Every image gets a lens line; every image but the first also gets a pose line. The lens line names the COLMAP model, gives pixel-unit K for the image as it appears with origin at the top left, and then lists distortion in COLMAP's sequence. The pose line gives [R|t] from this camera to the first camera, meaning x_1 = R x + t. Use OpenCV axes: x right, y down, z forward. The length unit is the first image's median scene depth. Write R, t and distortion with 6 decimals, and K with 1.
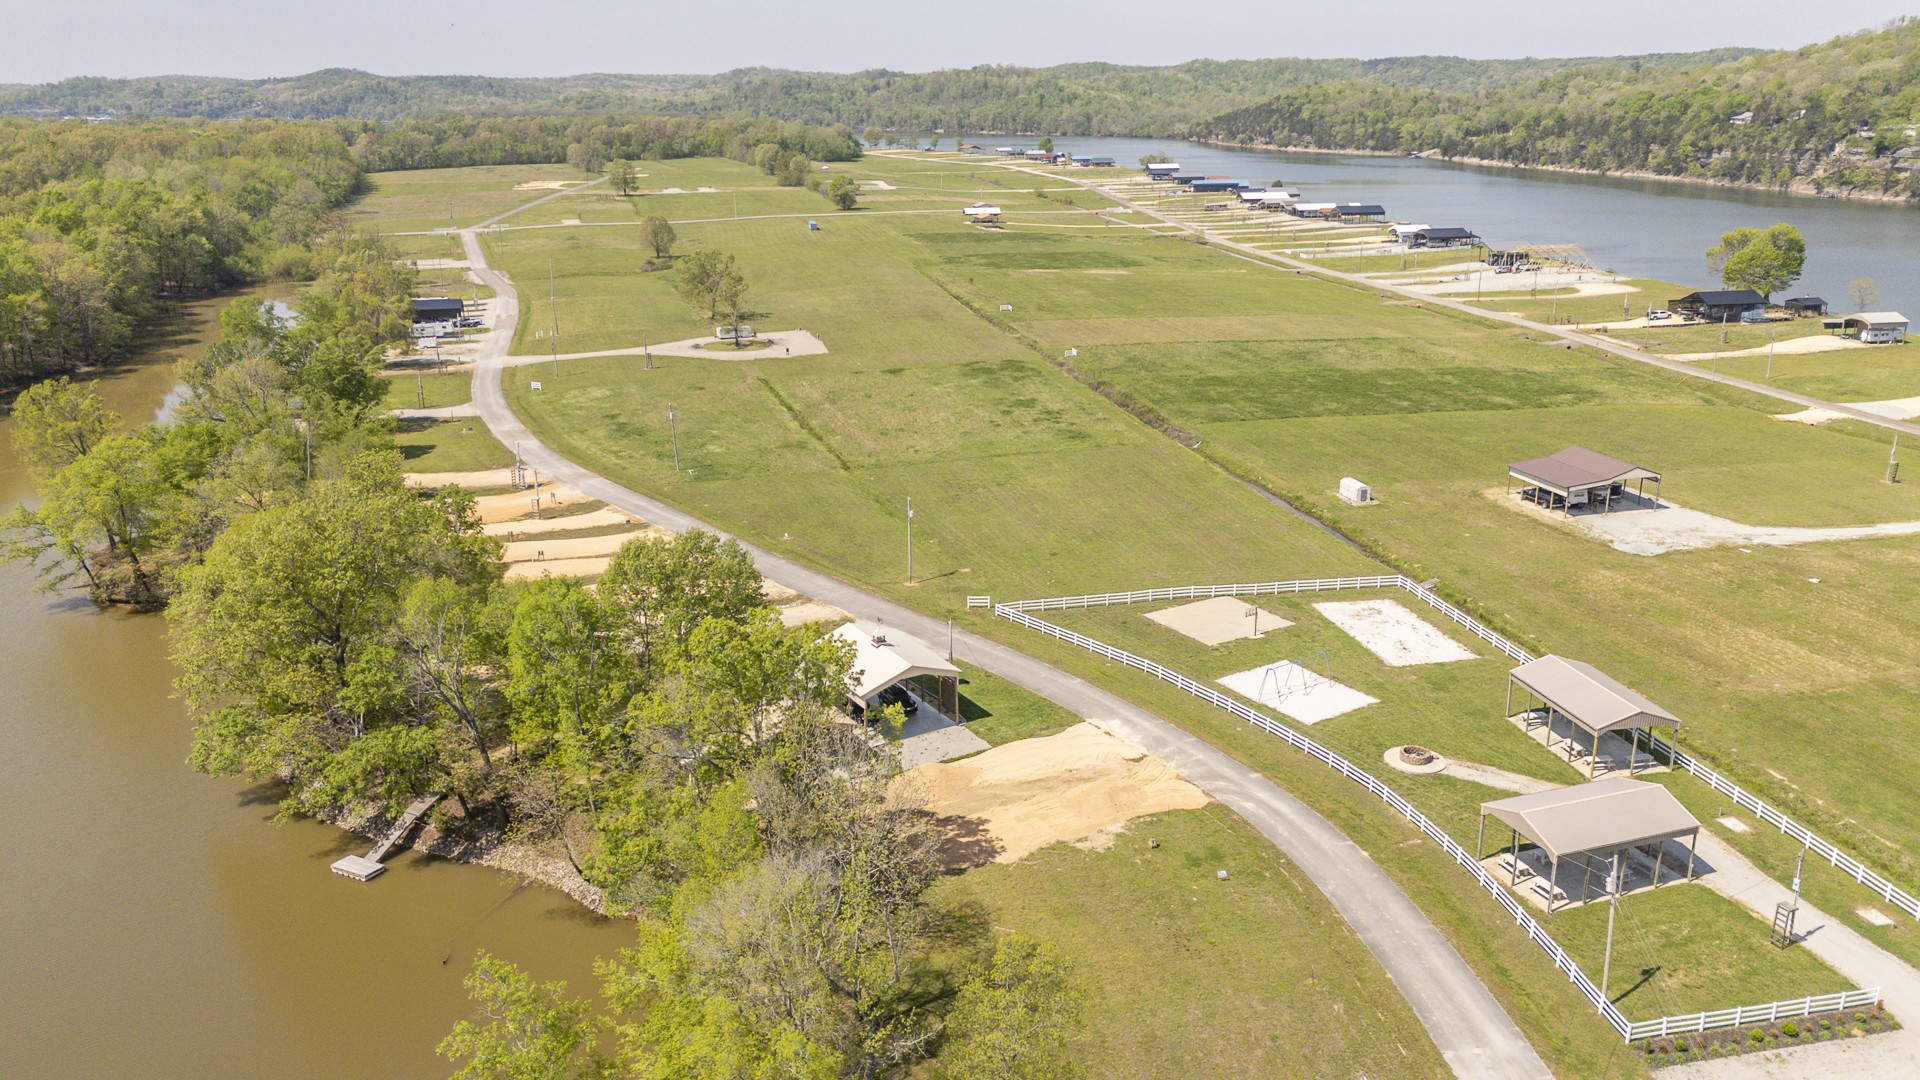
lens RADIAL K [[1439.8, 0, 953.6], [0, 1439.8, 484.9], [0, 0, 1]] dist [0.069002, -0.071444]
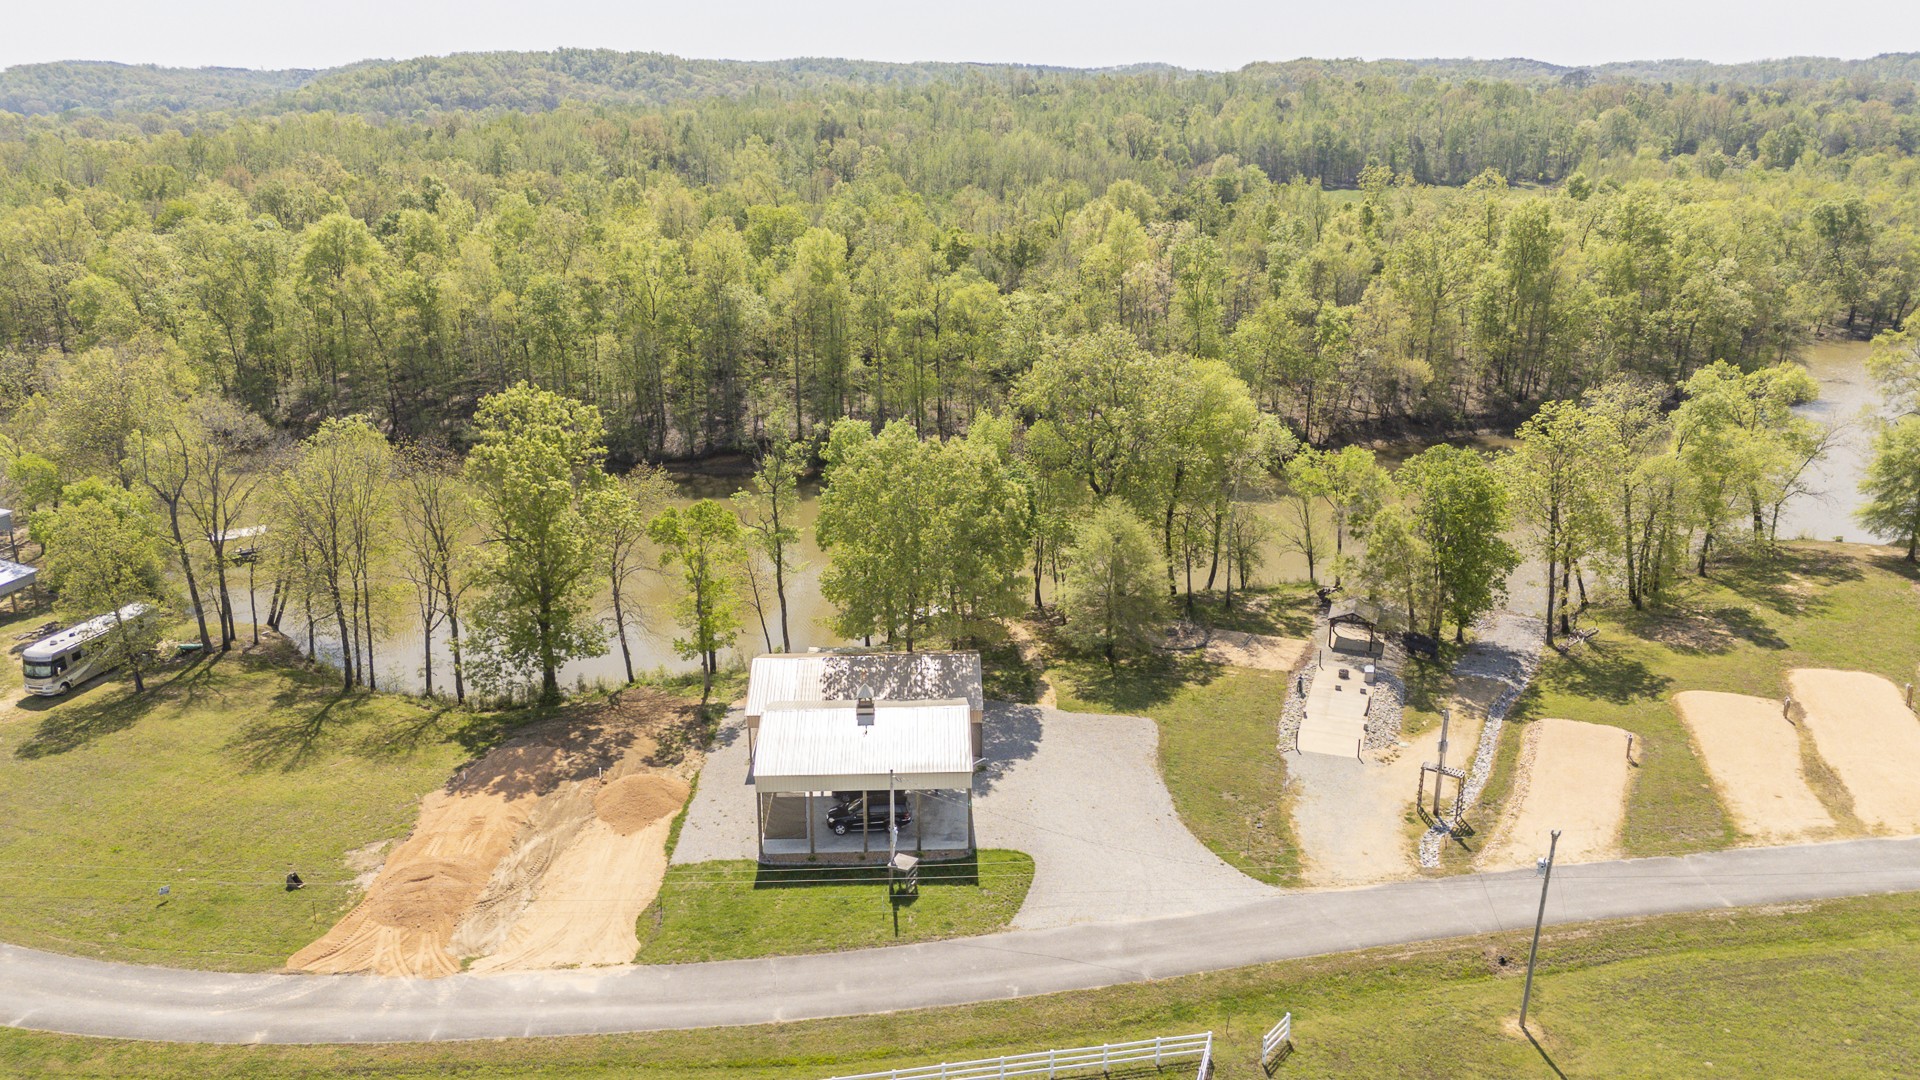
lens RADIAL K [[1415.4, 0, 952.5], [0, 1415.4, 536.2], [0, 0, 1]] dist [0.075231, -0.073839]
pose [[-0.495458, 0.271404, -0.825143, 0.113411], [-0.209871, 0.884388, 0.416908, -0.061387], [0.842897, 0.379734, -0.381217, 0.321669]]
